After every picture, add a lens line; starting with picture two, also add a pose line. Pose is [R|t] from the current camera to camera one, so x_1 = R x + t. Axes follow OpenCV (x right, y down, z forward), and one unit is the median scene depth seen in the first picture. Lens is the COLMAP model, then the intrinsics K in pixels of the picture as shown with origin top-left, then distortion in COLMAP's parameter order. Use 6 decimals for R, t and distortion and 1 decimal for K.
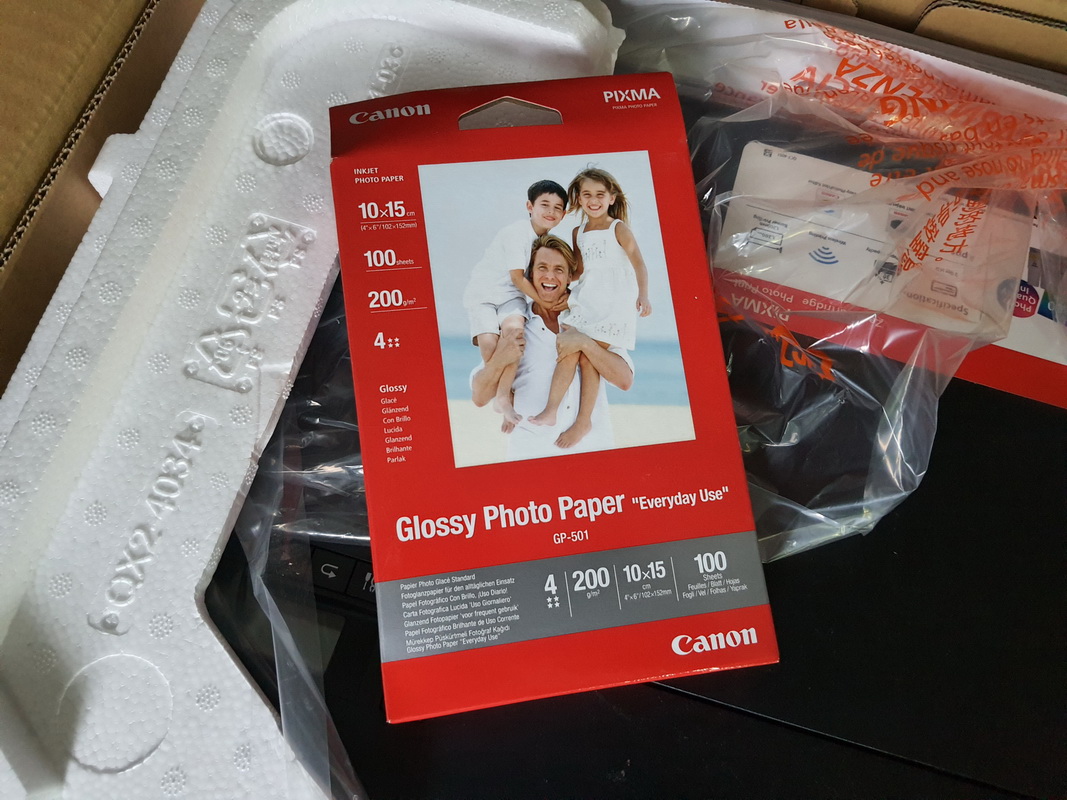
lens RADIAL K [[852.4, 0, 529.4], [0, 852.4, 417.5], [0, 0, 1]] dist [0.031569, -0.076311]
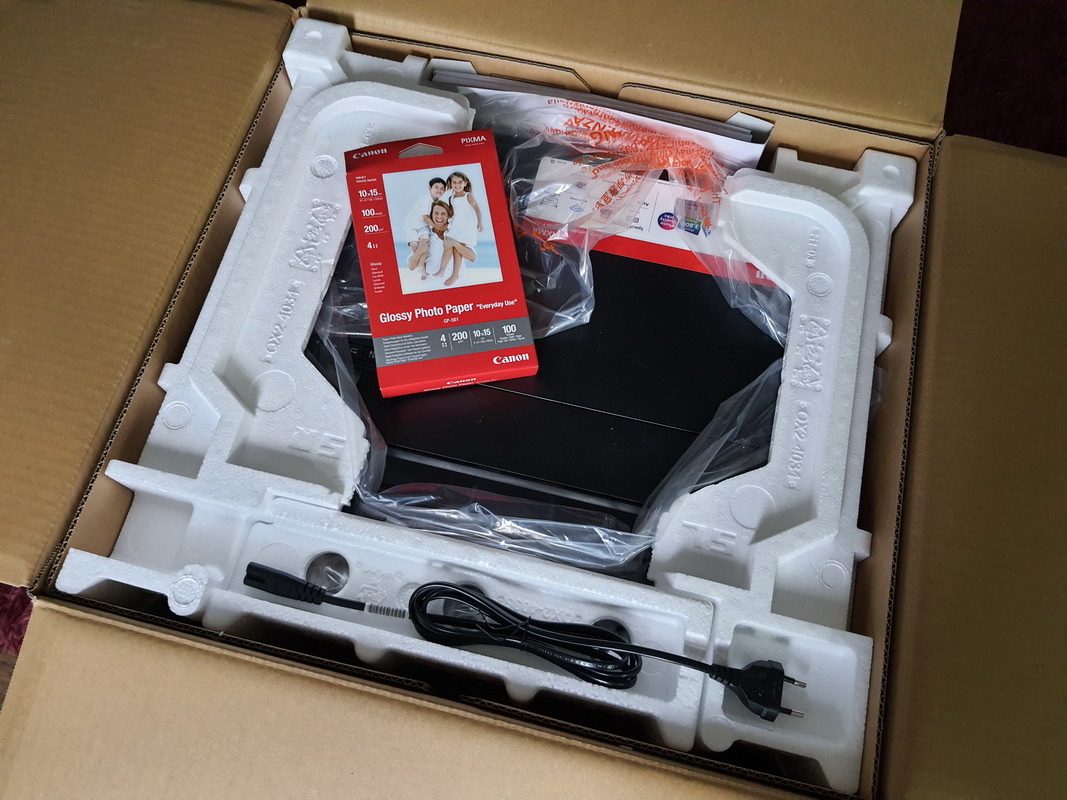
lens RADIAL K [[852.4, 0, 529.4], [0, 852.4, 417.5], [0, 0, 1]] dist [0.031569, -0.076311]
pose [[0.998542, -0.052754, -0.011473, 0.275044], [0.052476, 0.998349, -0.023341, 0.467917], [0.012685, 0.022705, 0.999662, -1.387327]]
